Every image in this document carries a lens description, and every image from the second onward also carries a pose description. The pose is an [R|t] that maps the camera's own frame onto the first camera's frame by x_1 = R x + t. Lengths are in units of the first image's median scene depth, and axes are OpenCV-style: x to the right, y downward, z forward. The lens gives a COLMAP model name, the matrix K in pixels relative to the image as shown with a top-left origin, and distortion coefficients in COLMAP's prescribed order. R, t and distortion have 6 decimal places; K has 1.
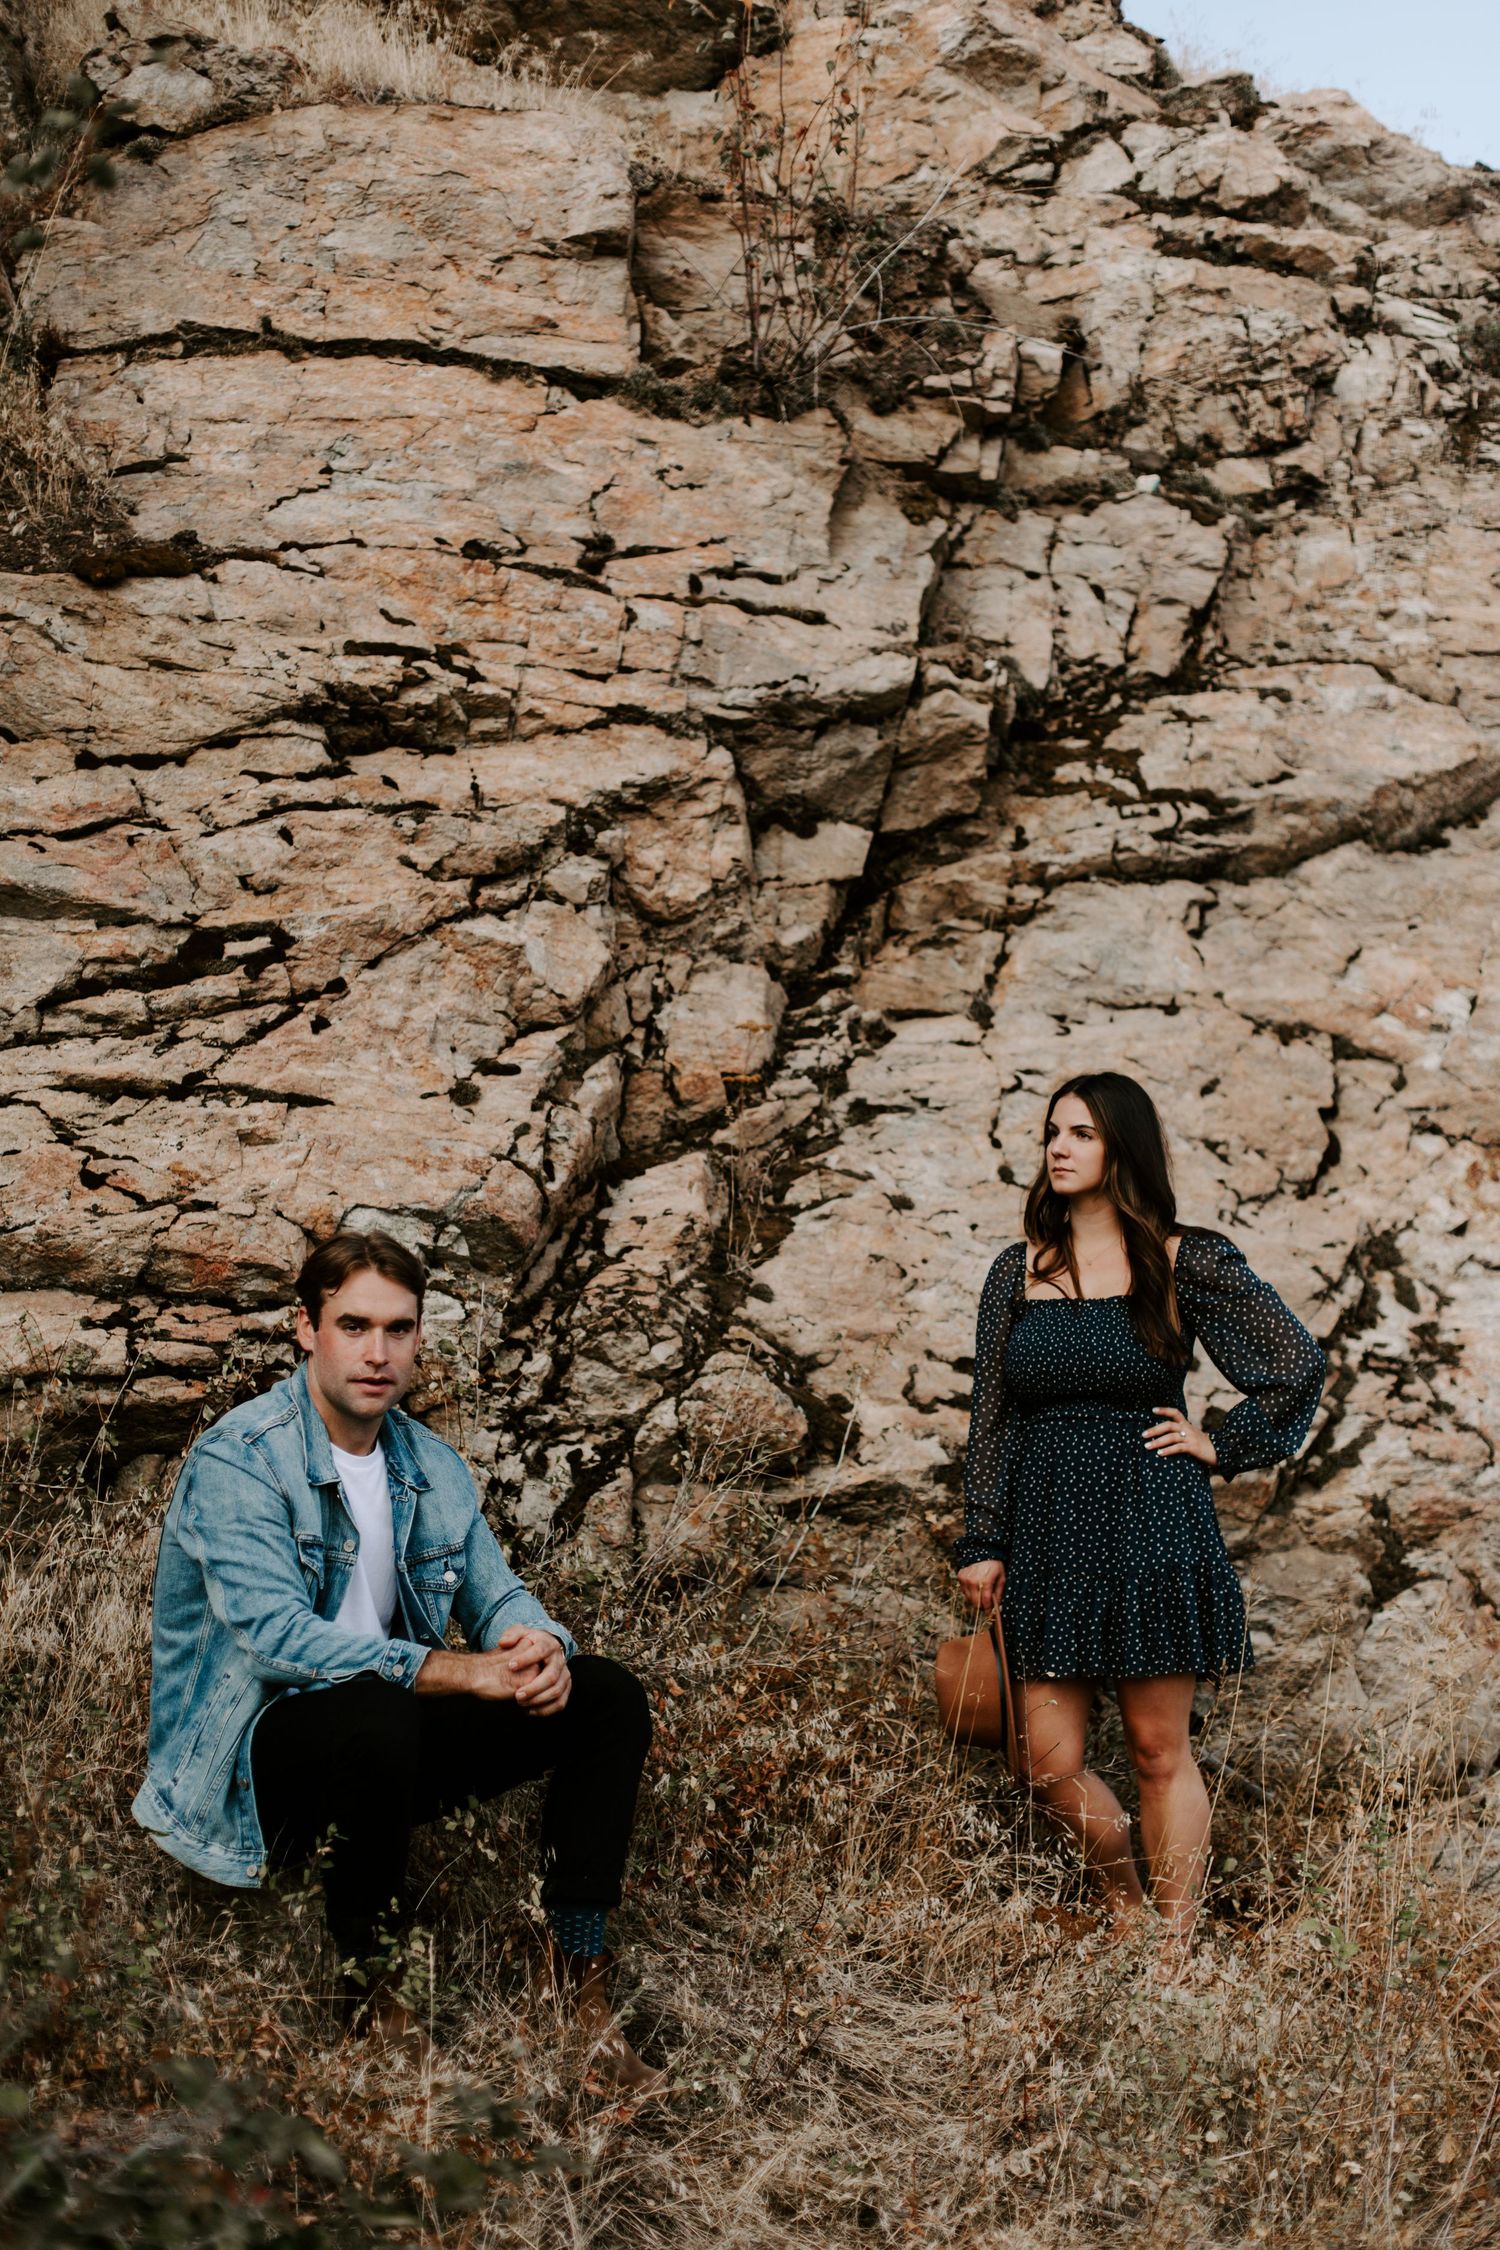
lens RADIAL K [[3248.4, 0, 747.0], [0, 3248.4, 1061.4], [0, 0, 1]] dist [0.019576, -0.373670]
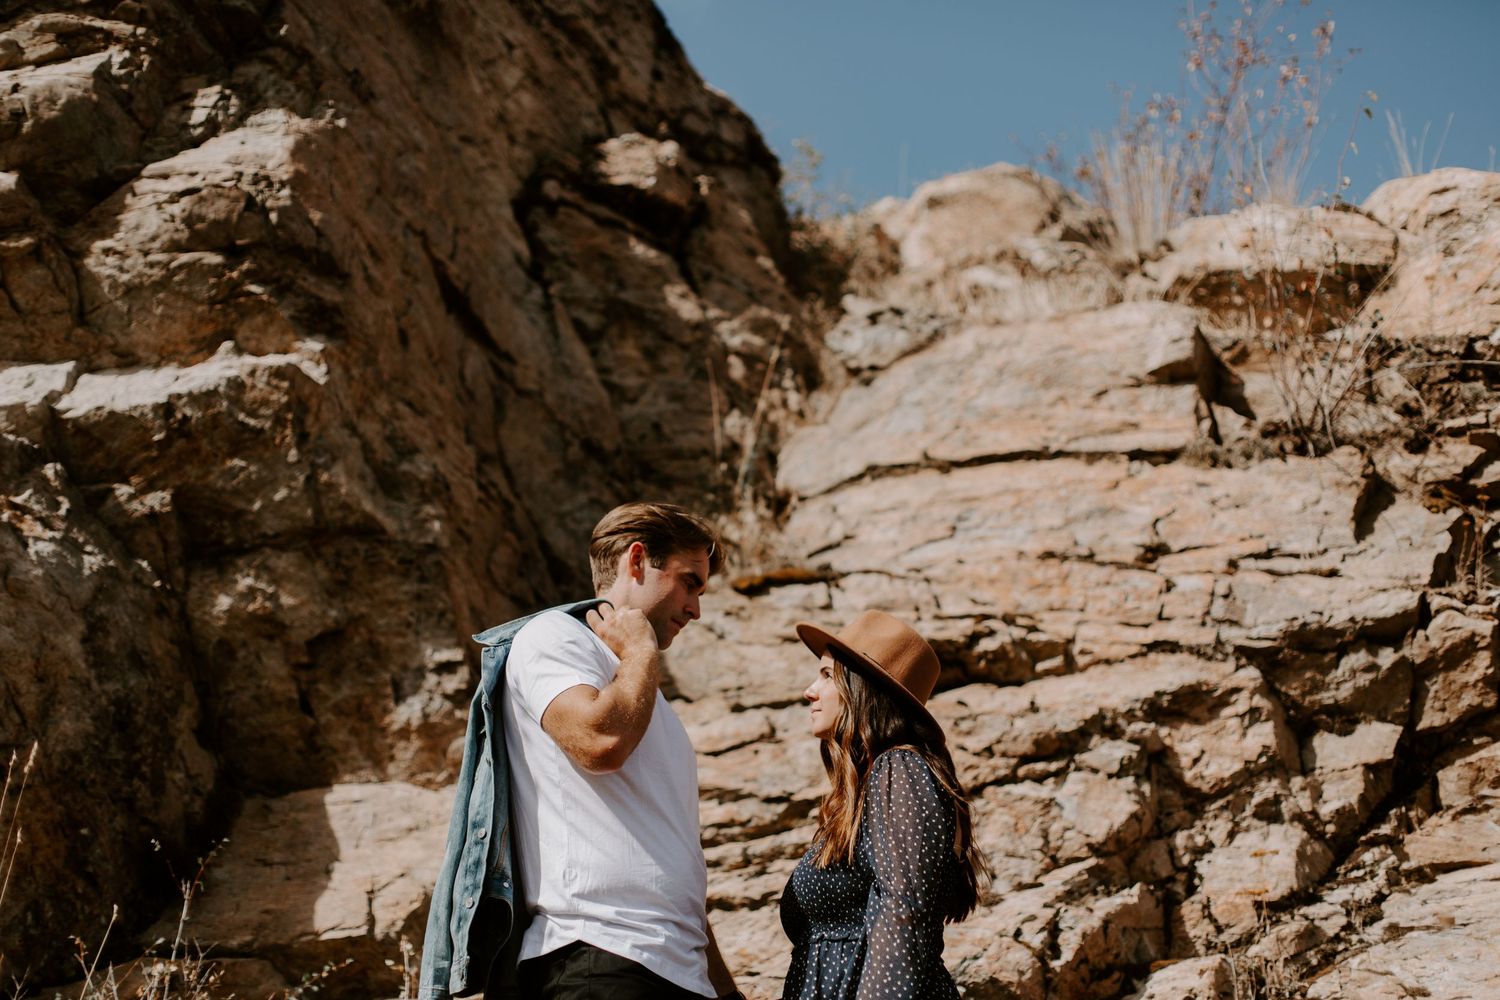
lens RADIAL K [[2165.6, 0, 750.0], [0, 2165.6, 500.0], [0, 0, 1]] dist [0.019576, -0.373670]
pose [[0.879208, -0.208333, -0.428475, 0.201337], [0.030243, 0.921919, -0.386199, 0.169083], [0.475478, 0.326591, 0.816859, 0.188404]]
